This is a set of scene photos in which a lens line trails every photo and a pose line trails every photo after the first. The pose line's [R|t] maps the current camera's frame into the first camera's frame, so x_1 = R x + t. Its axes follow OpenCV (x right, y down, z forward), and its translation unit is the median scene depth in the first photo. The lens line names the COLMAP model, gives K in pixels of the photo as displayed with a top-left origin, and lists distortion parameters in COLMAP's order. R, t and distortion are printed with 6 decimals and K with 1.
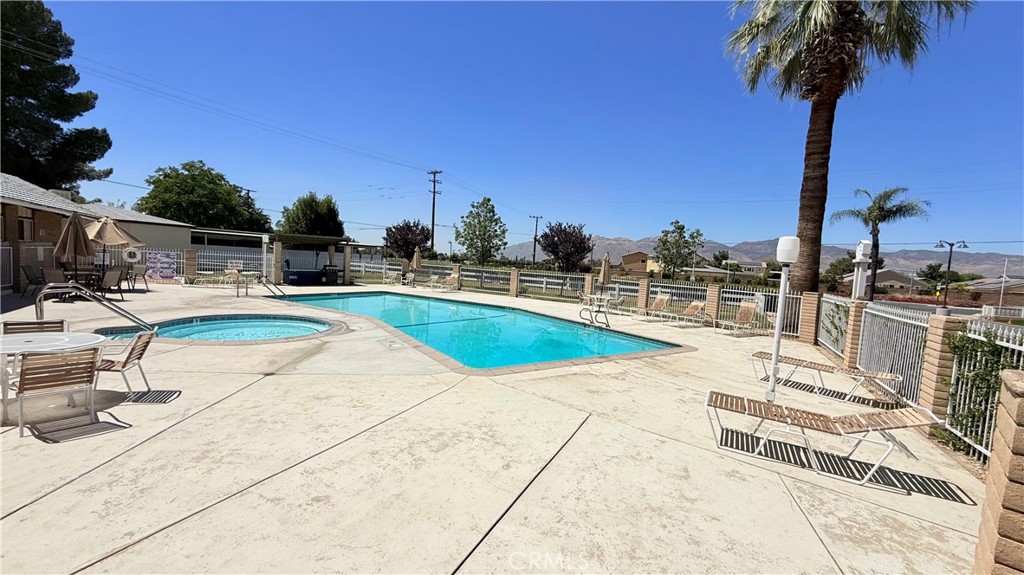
lens RADIAL K [[408.8, 0, 507.9], [0, 408.8, 287.4], [0, 0, 1]] dist [0.000045, 0.000404]
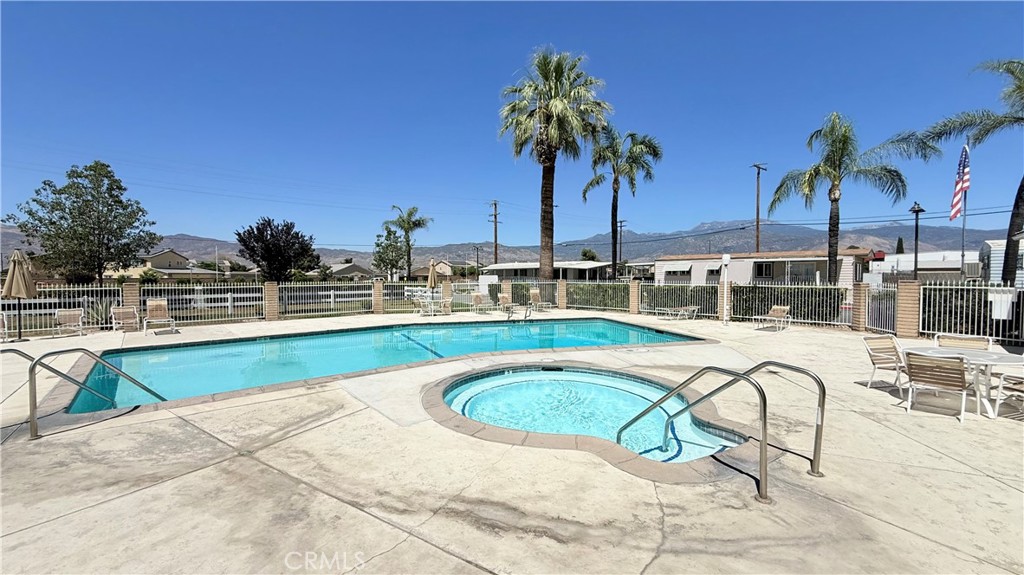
lens RADIAL K [[408.8, 0, 507.9], [0, 408.8, 287.4], [0, 0, 1]] dist [0.000045, 0.000404]
pose [[0.302420, -0.090642, 0.948855, -0.483001], [0.081729, 0.994268, 0.068932, -0.046174], [-0.949664, 0.056703, 0.308095, 0.339708]]
